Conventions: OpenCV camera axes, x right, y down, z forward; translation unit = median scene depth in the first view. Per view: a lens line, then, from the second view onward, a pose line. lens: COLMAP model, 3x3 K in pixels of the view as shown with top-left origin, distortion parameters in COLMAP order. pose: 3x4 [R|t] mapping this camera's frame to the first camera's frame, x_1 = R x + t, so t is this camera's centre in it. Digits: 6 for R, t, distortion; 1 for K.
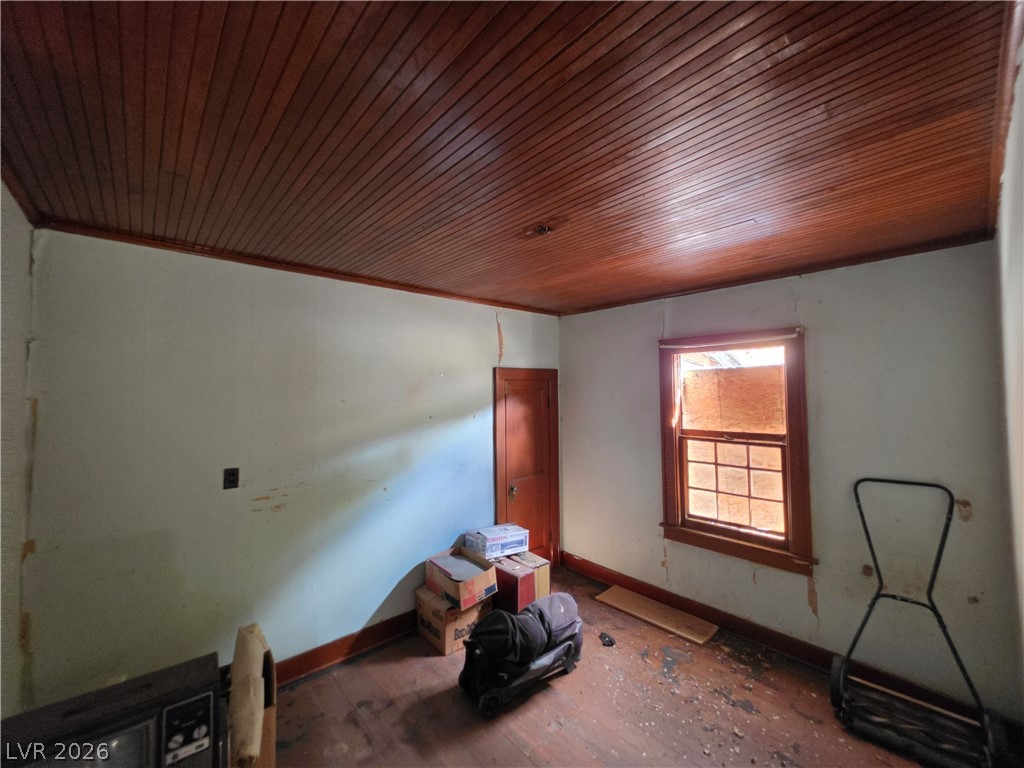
lens RADIAL K [[413.9, 0, 512.4], [0, 413.9, 375.5], [0, 0, 1]] dist [-0.006218, 0.001264]
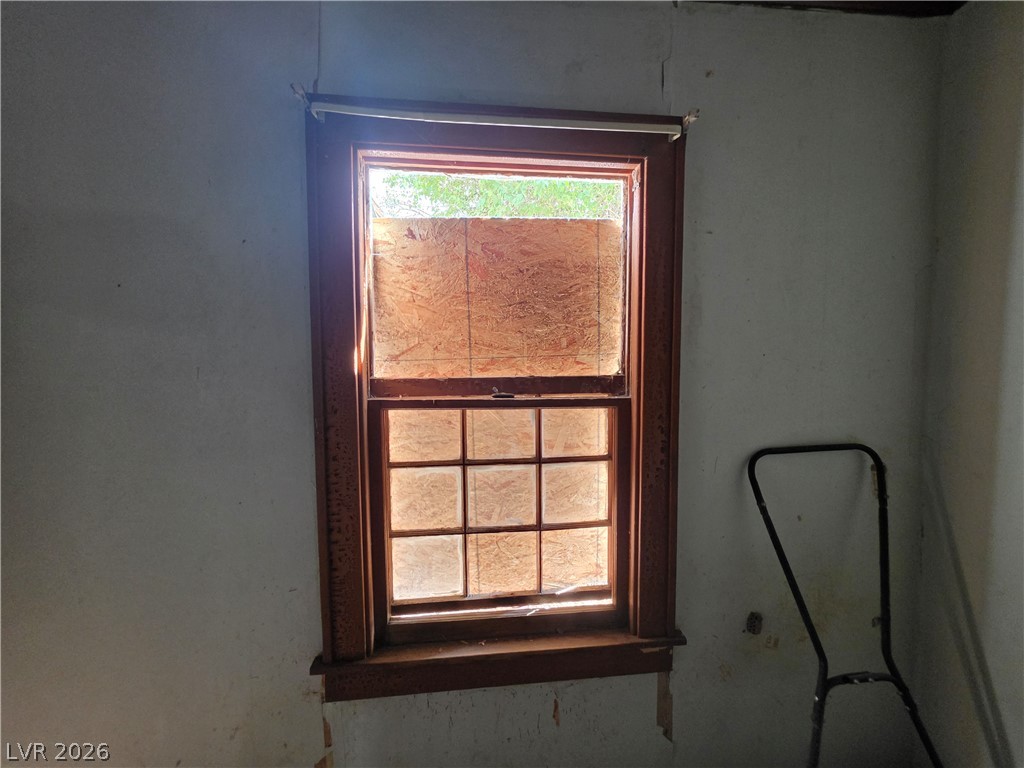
lens RADIAL K [[413.9, 0, 518.1], [0, 413.9, 375.7], [0, 0, 1]] dist [-0.006218, 0.001264]
pose [[0.597488, -0.039908, 0.800884, 0.218644], [-0.034379, 0.996568, 0.075307, 0.103342], [-0.801141, -0.072529, 0.594065, 0.752723]]
